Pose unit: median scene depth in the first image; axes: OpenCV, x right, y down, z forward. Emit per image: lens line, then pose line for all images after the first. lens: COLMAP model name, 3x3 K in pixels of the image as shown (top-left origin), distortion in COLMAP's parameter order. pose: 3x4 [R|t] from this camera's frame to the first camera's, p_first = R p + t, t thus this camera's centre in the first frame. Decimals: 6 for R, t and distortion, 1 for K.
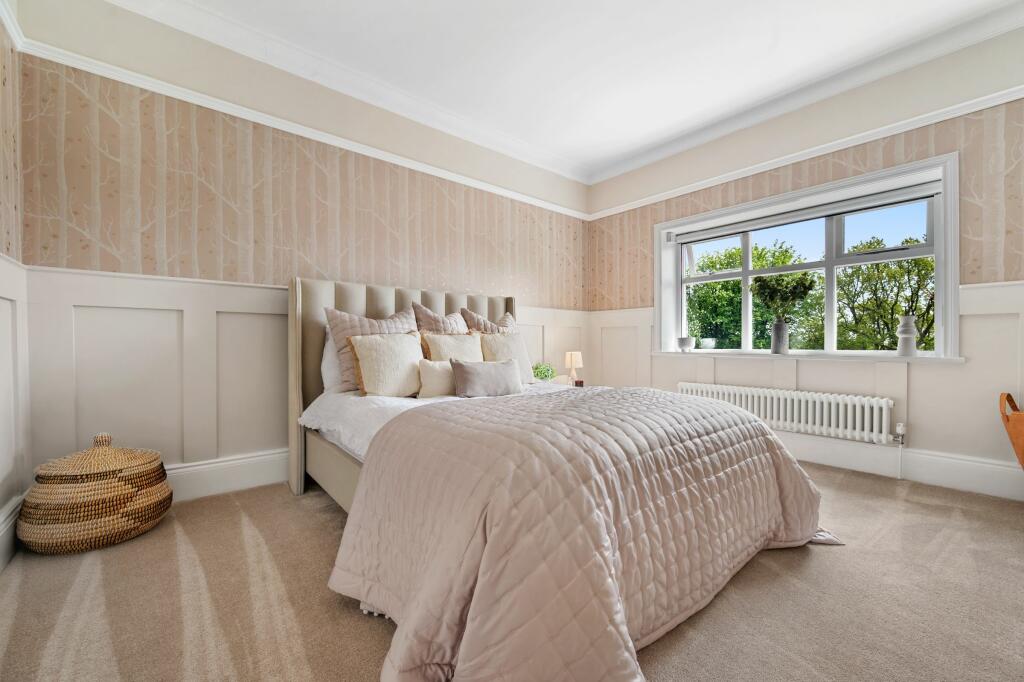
lens RADIAL K [[405.0, 0, 516.2], [0, 405.0, 345.2], [0, 0, 1]] dist [-0.001453, 0.000068]
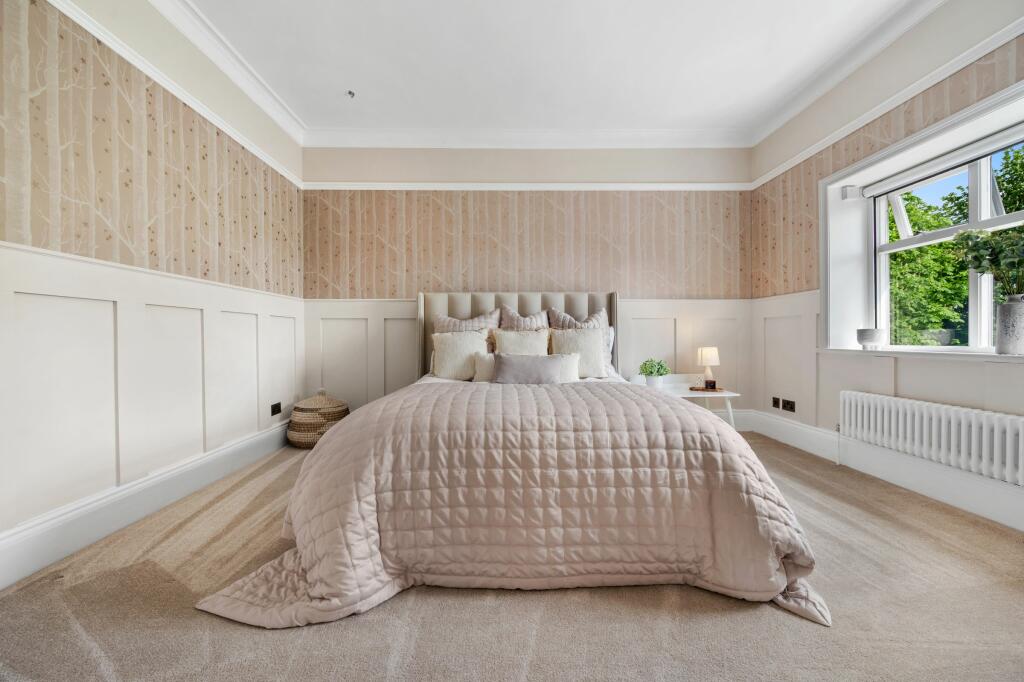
lens RADIAL K [[405.0, 0, 514.4], [0, 405.0, 339.7], [0, 0, 1]] dist [-0.001453, 0.000068]
pose [[0.781044, -0.001088, -0.624475, 0.431502], [0.001583, 0.999999, 0.000237, -0.001019], [0.624474, -0.001174, 0.781045, 0.061219]]
